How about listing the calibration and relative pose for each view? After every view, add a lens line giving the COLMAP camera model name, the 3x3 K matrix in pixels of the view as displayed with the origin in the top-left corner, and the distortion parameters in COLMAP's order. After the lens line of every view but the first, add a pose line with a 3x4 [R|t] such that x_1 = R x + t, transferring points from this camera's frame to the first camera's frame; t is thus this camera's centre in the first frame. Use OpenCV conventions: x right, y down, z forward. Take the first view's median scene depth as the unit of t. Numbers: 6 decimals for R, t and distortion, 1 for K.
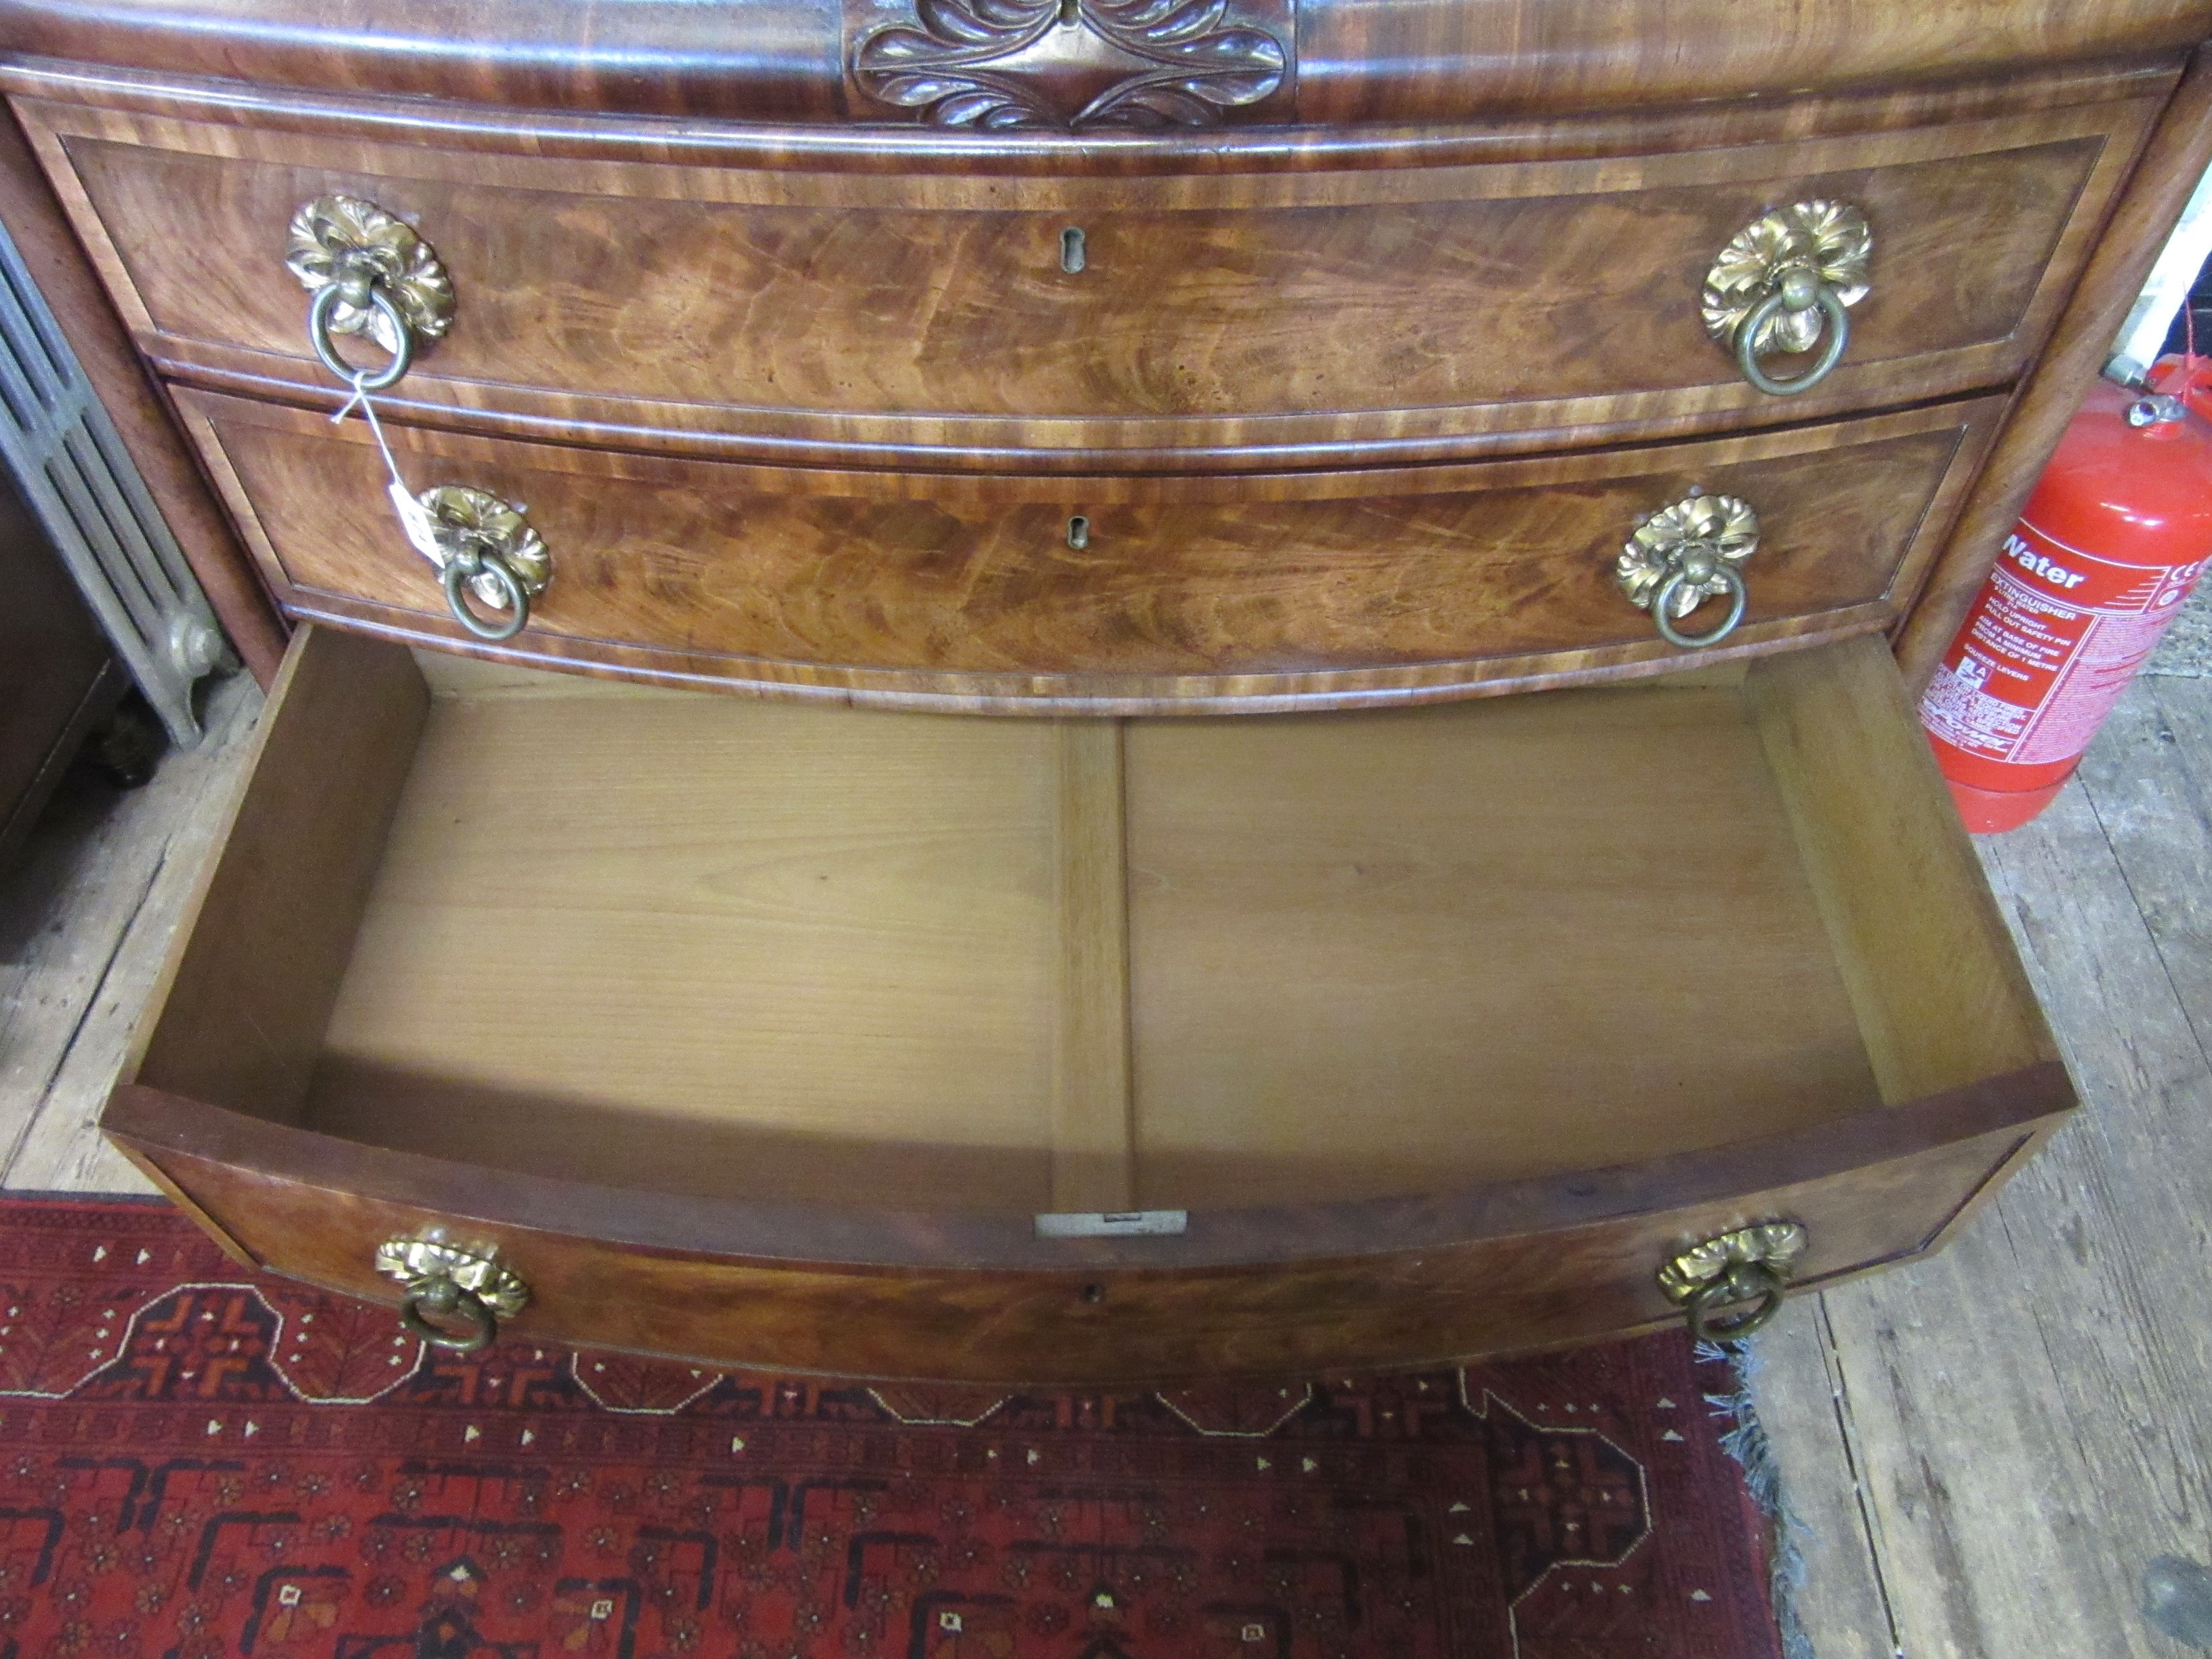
lens RADIAL K [[1685.3, 0, 1116.0], [0, 1685.3, 825.7], [0, 0, 1]] dist [-0.027053, 0.015991]
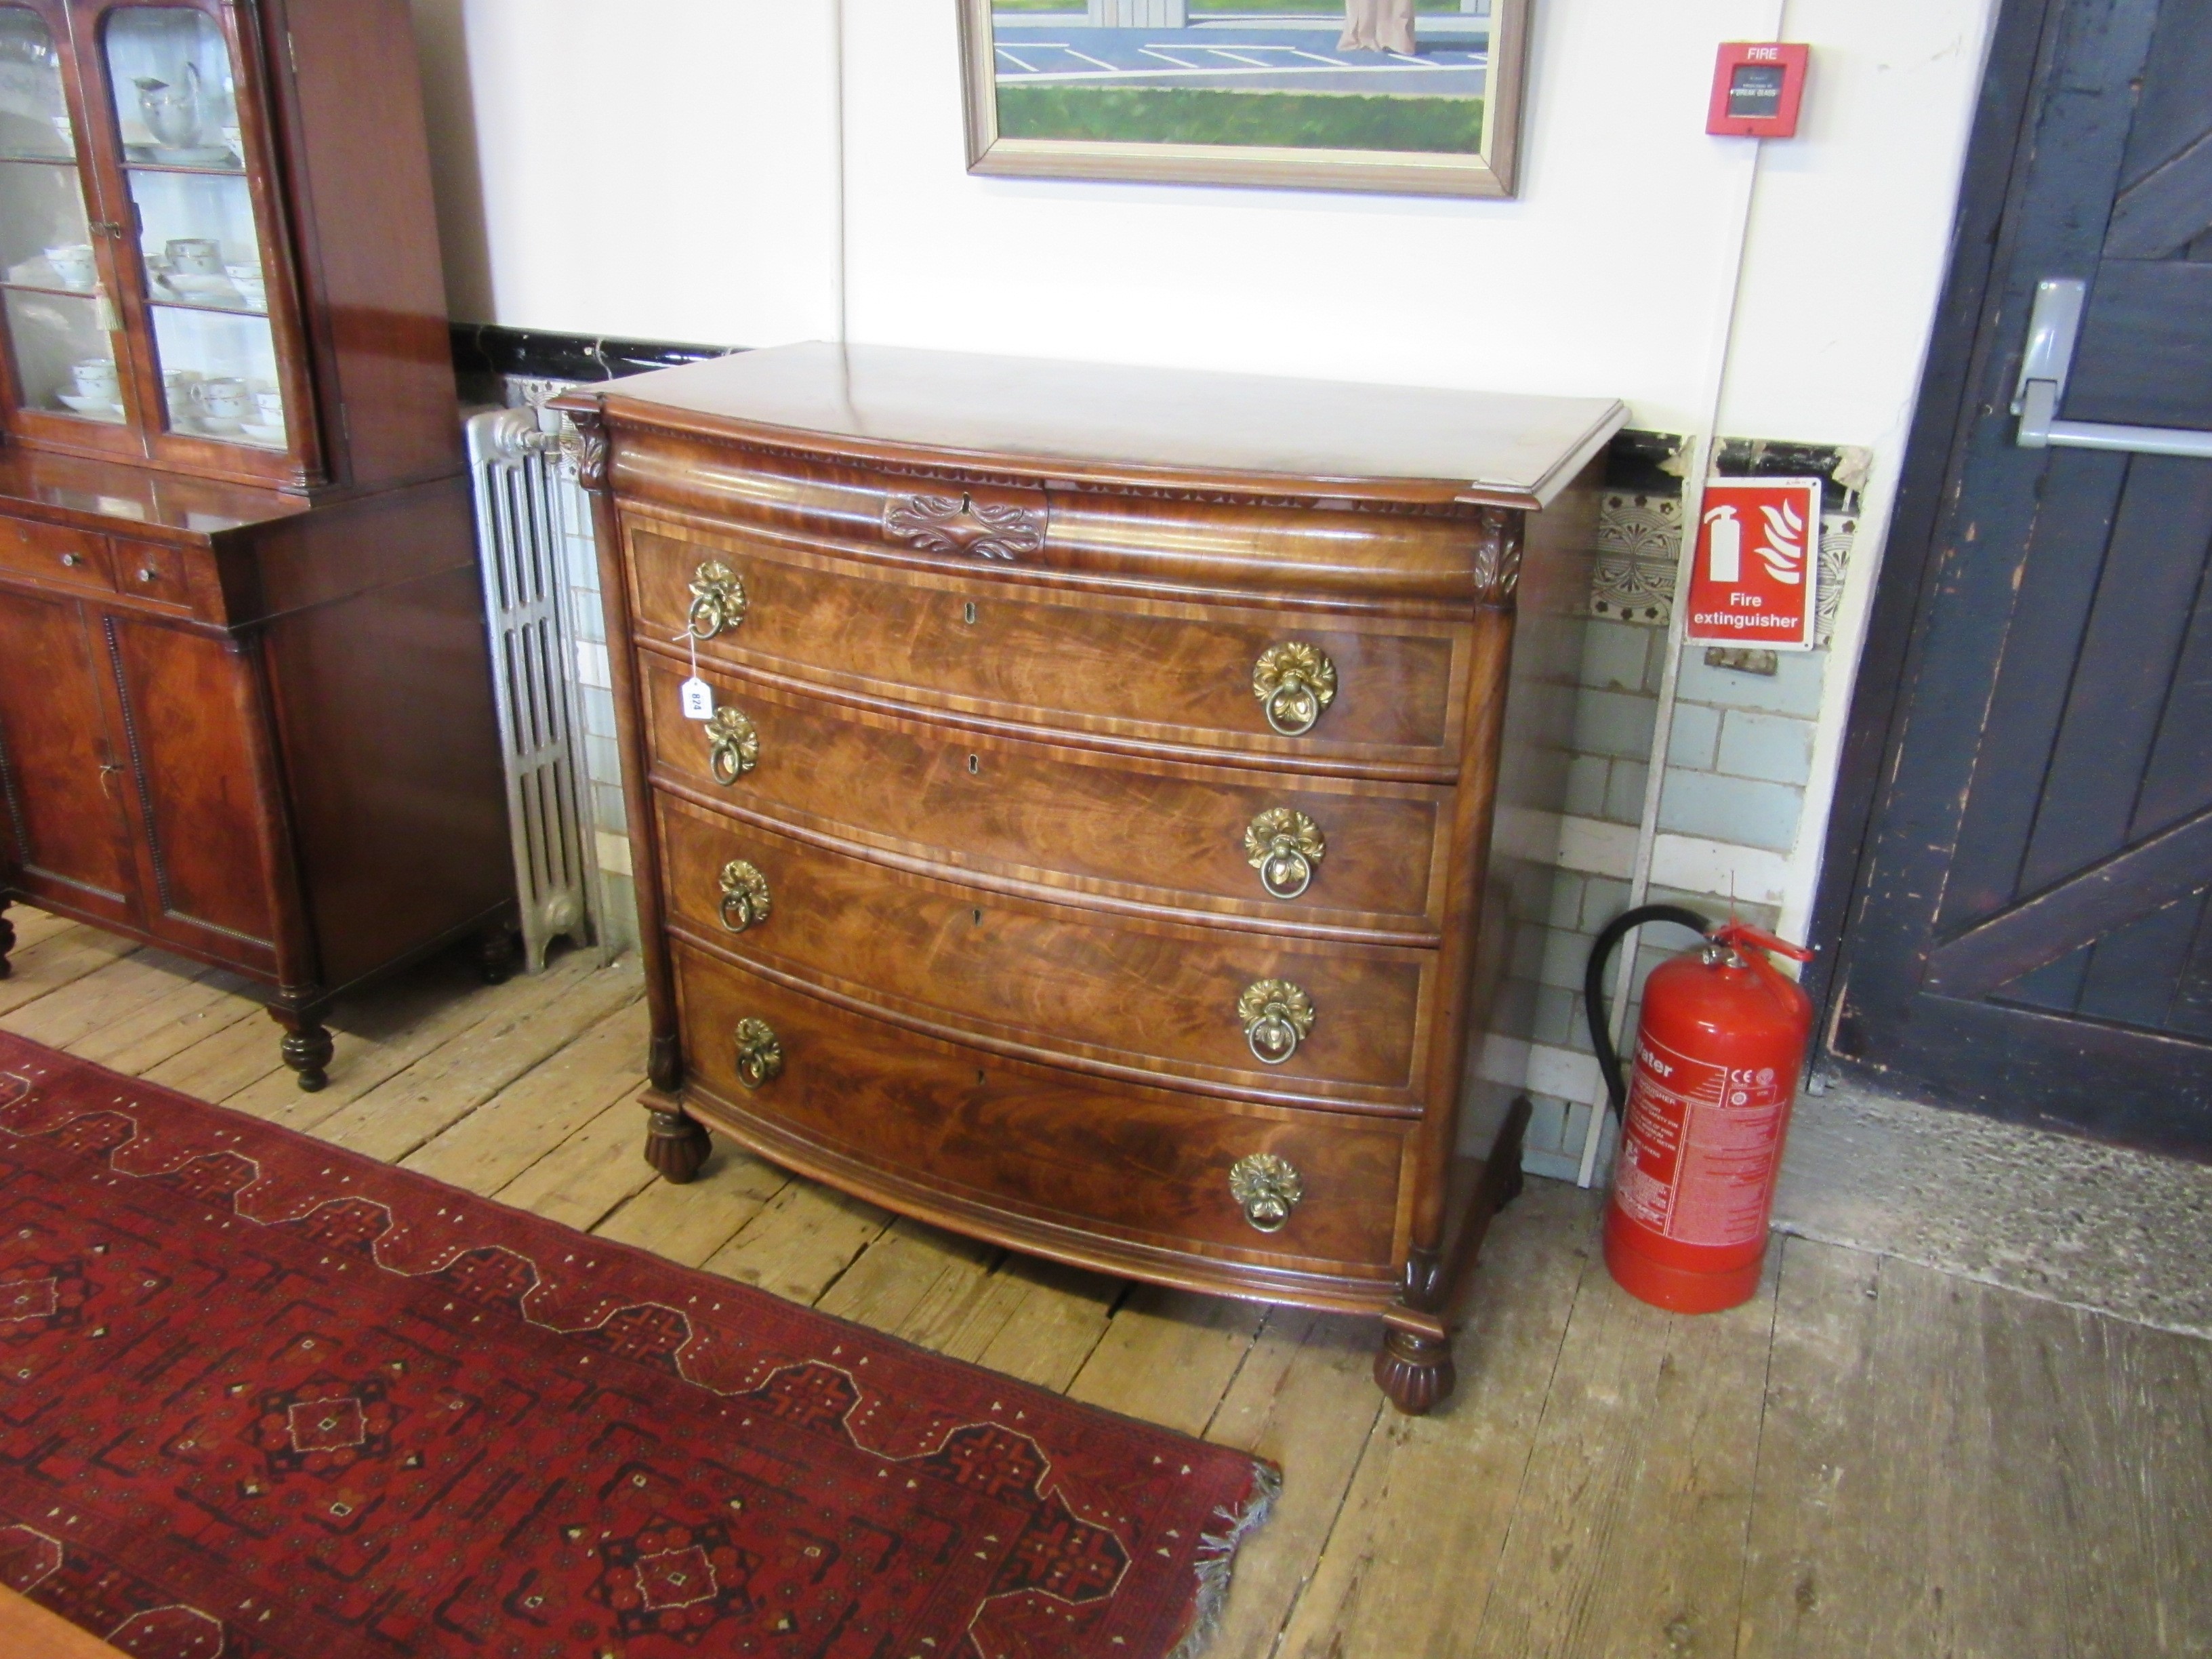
lens RADIAL K [[1676.6, 0, 1106.0], [0, 1676.6, 829.5], [0, 0, 1]] dist [-0.022085, 0.020042]
pose [[0.924640, 0.169947, -0.340821, 0.679035], [-0.305539, 0.865255, -0.397467, 0.431634], [0.227349, 0.471648, 0.851975, -0.430911]]
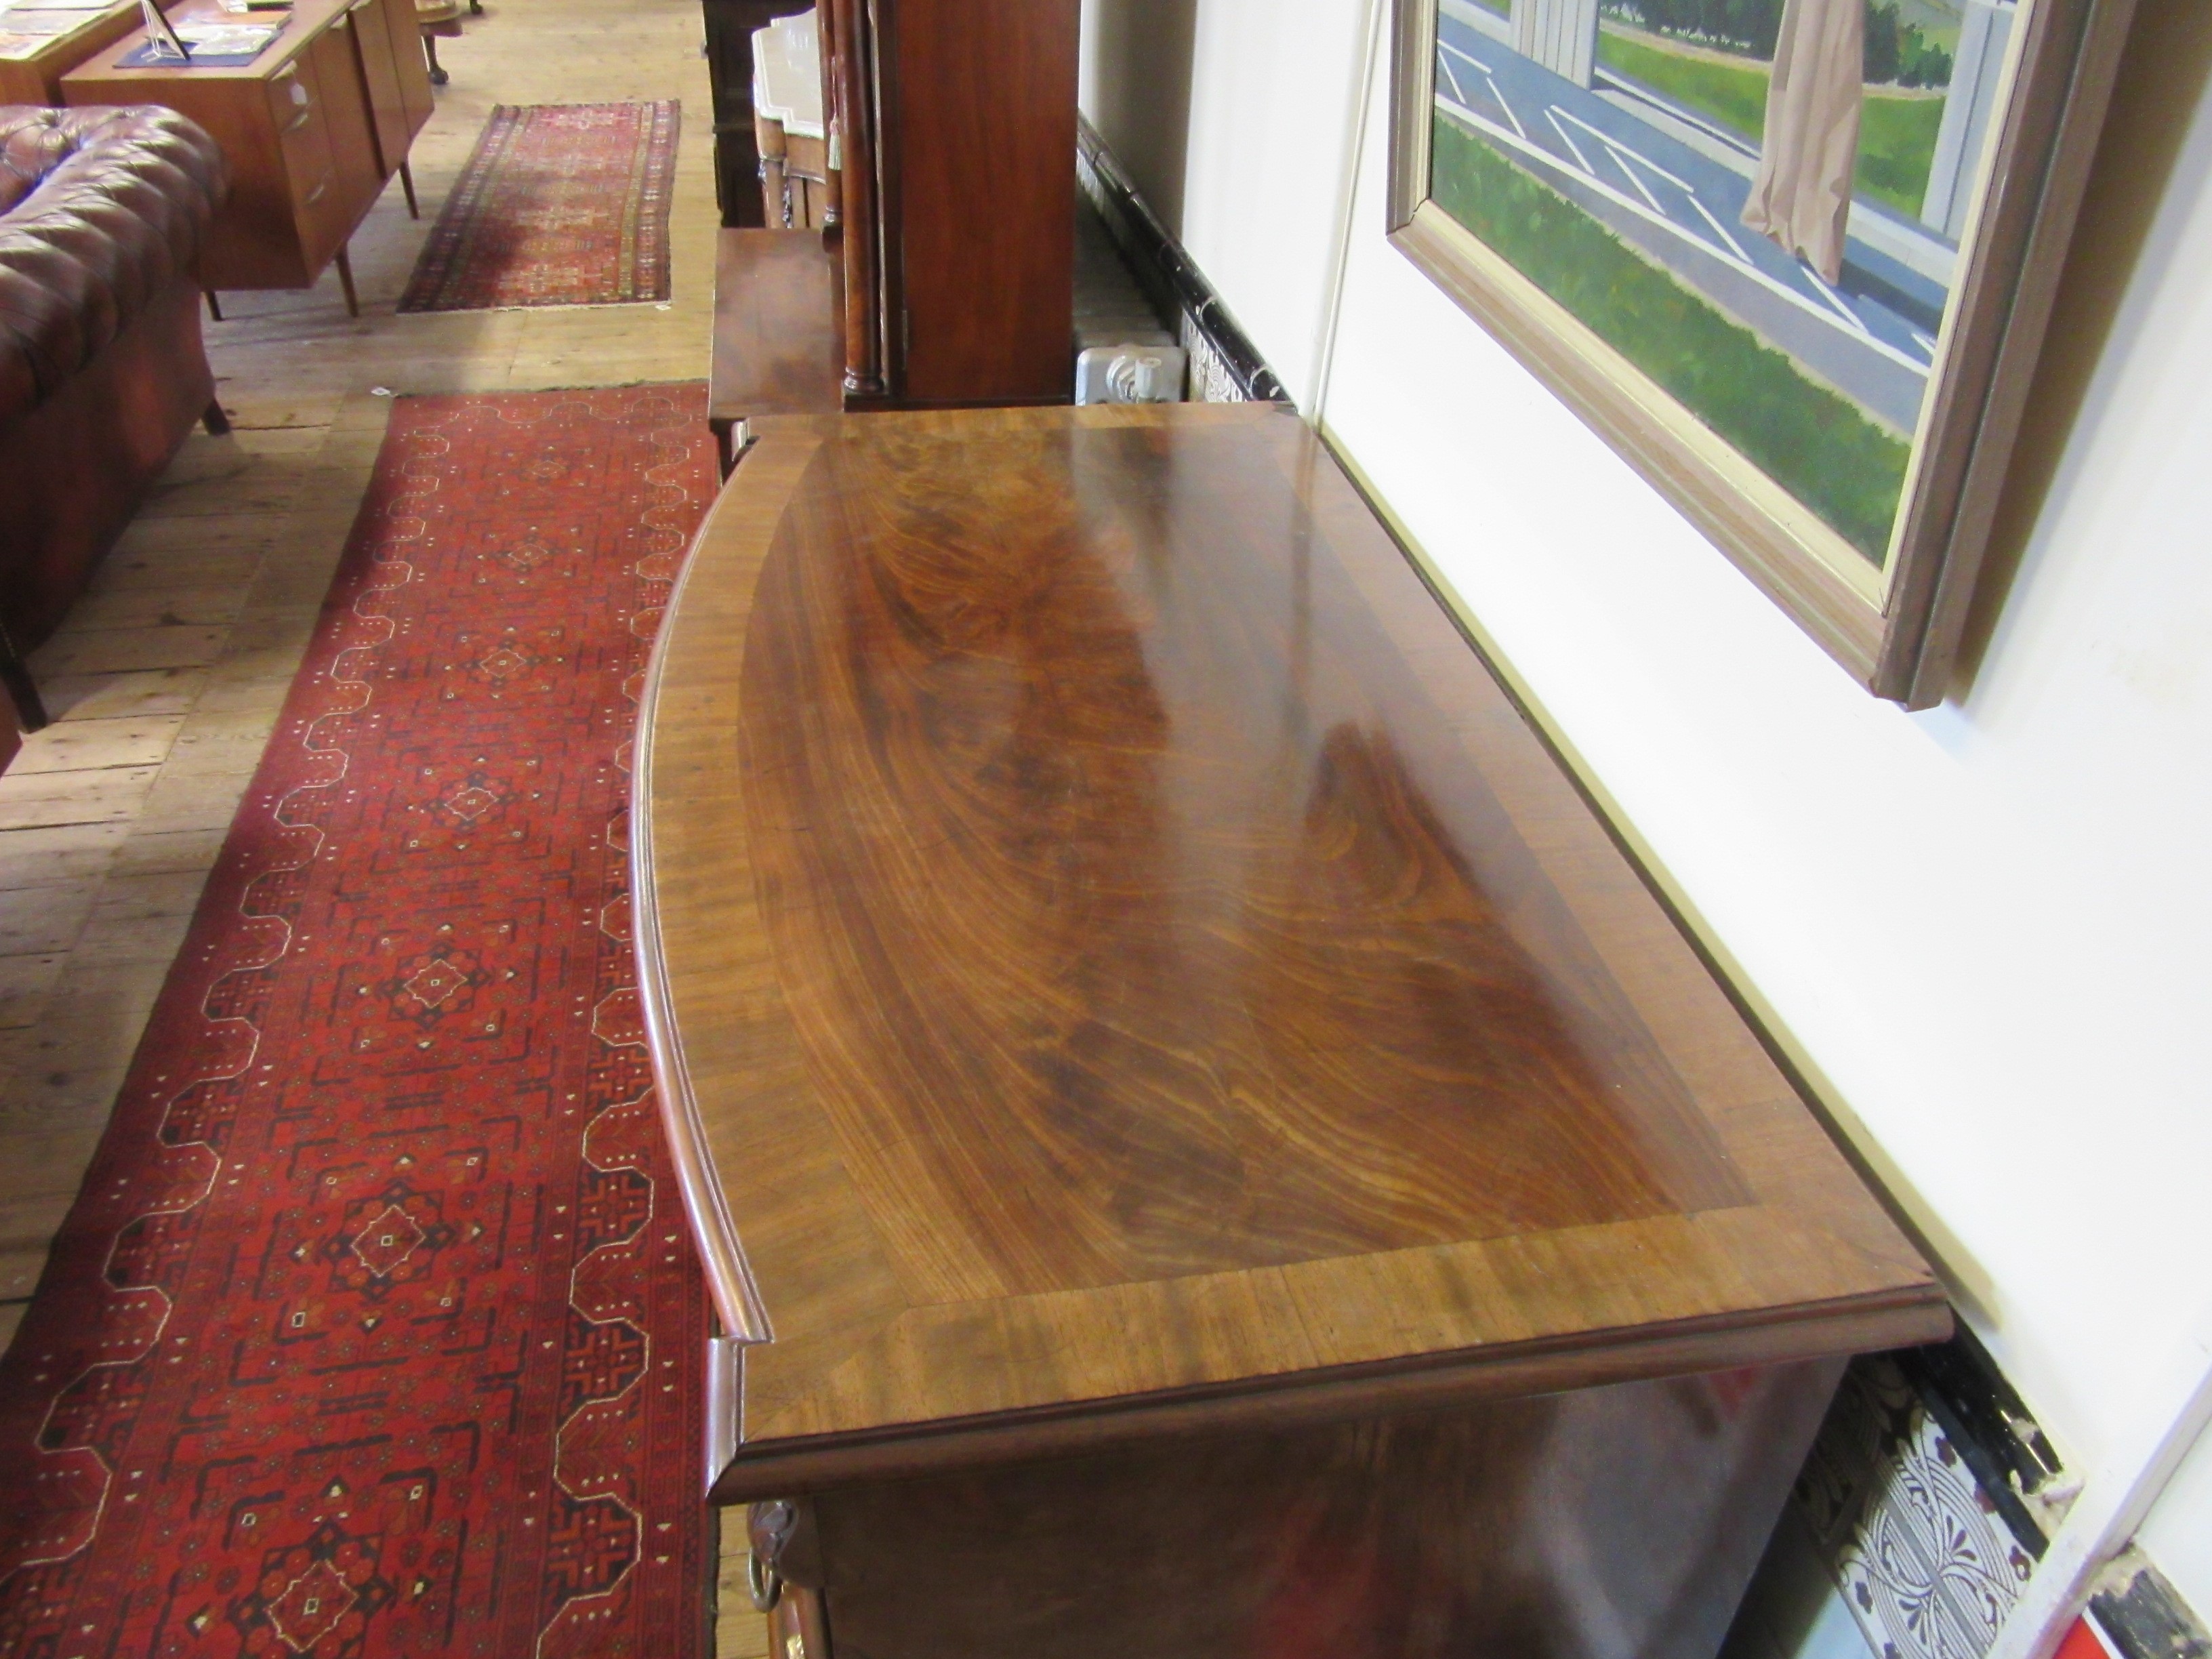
lens RADIAL K [[1676.6, 0, 1106.0], [0, 1676.6, 829.5], [0, 0, 1]] dist [-0.022085, 0.020042]
pose [[0.206830, 0.574512, -0.791932, 0.850301], [-0.773099, 0.592047, 0.227593, -0.674821], [0.599616, 0.565169, 0.566608, 0.191928]]
